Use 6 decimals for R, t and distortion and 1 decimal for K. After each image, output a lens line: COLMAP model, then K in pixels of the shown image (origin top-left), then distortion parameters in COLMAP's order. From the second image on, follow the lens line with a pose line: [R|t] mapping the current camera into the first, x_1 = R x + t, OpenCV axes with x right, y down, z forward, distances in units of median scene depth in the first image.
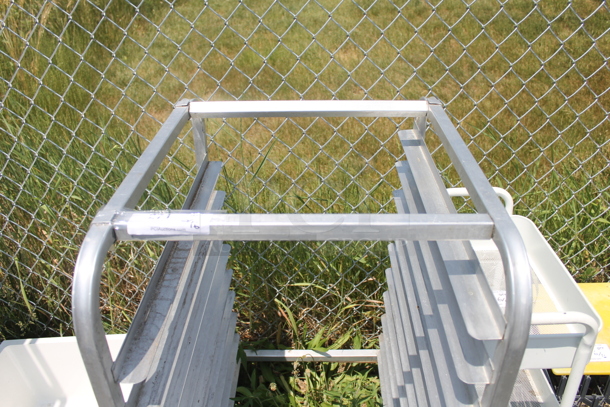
lens RADIAL K [[507.9, 0, 308.1], [0, 507.9, 201.2], [0, 0, 1]] dist [-0.159331, 0.119461]
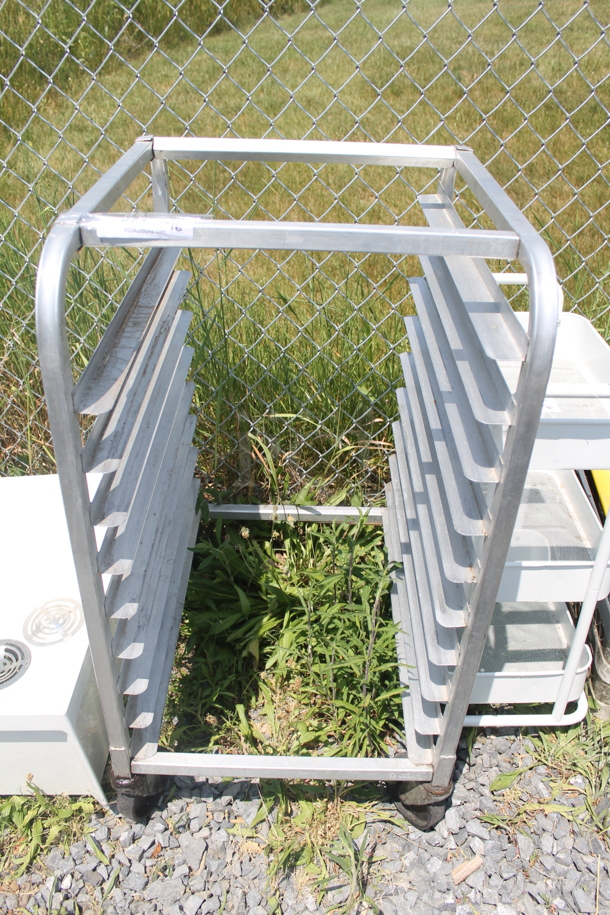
lens RADIAL K [[761.9, 0, 303.3], [0, 761.9, 456.3], [0, 0, 1]] dist [-0.159331, 0.119461]
pose [[0.999268, 0.029130, 0.024784, -0.011134], [-0.030844, 0.996939, 0.071843, 0.141730], [-0.022616, -0.072555, 0.997108, -0.132080]]
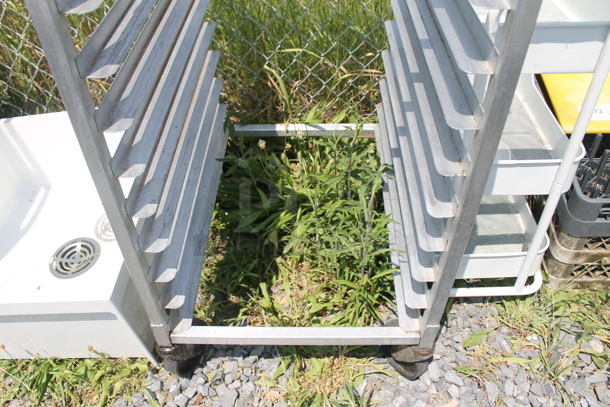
lens RADIAL K [[507.9, 0, 306.5], [0, 507.9, 204.5], [0, 0, 1]] dist [-0.159331, 0.119461]
pose [[0.999998, -0.002127, 0.000198, 0.010550], [0.002001, 0.965089, 0.261914, 0.195638], [-0.000748, -0.261913, 0.965091, 0.049303]]
